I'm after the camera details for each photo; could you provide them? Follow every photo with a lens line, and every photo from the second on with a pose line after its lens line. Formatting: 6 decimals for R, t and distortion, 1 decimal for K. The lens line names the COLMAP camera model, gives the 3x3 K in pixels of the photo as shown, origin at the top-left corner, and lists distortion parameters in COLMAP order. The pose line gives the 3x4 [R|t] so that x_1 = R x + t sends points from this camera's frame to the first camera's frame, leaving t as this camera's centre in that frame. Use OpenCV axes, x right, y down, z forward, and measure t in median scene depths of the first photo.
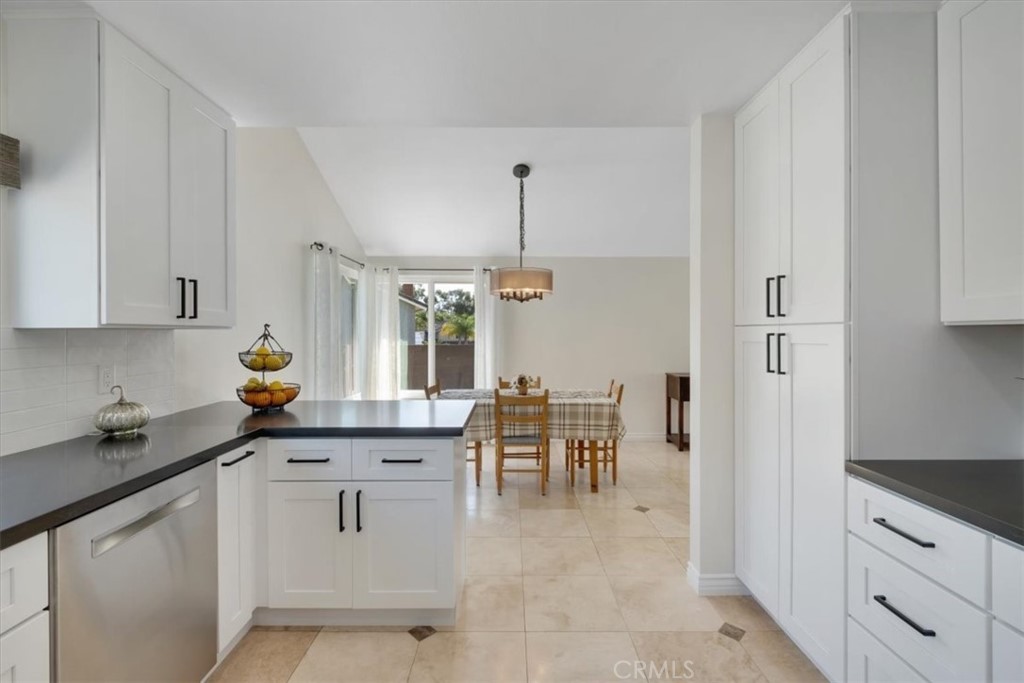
lens RADIAL K [[449.0, 0, 512.7], [0, 449.0, 331.9], [0, 0, 1]] dist [0.006195, -0.005792]
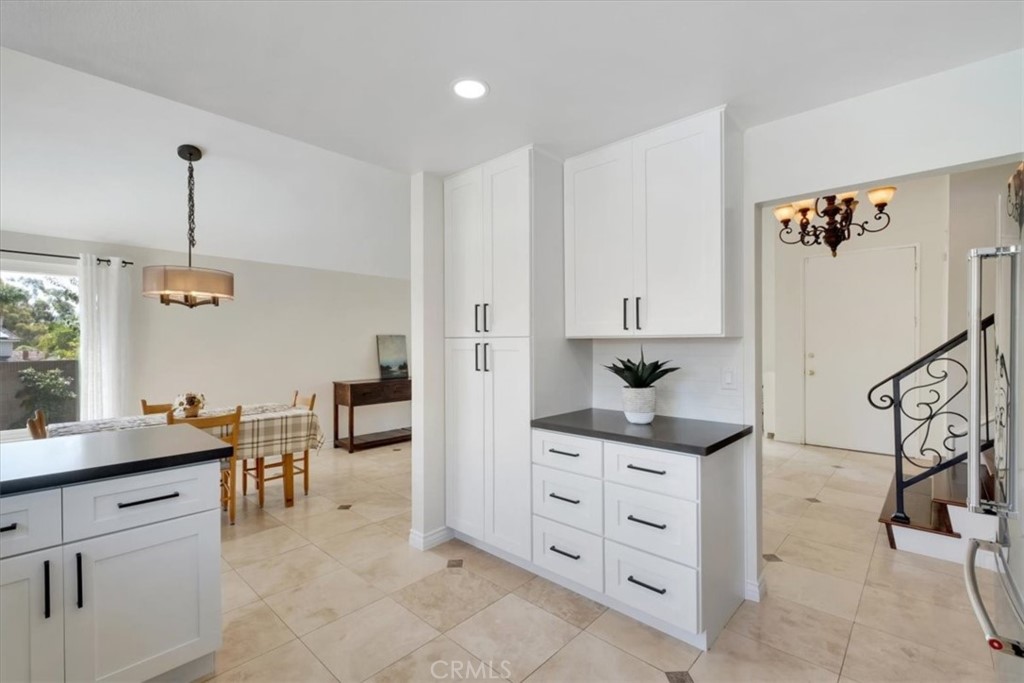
lens RADIAL K [[449.0, 0, 518.7], [0, 449.0, 342.0], [0, 0, 1]] dist [0.006195, -0.005792]
pose [[0.681413, -0.004205, 0.731887, -0.181947], [0.002617, 0.999991, 0.003309, -0.002934], [-0.731894, -0.000339, 0.681418, -0.030528]]
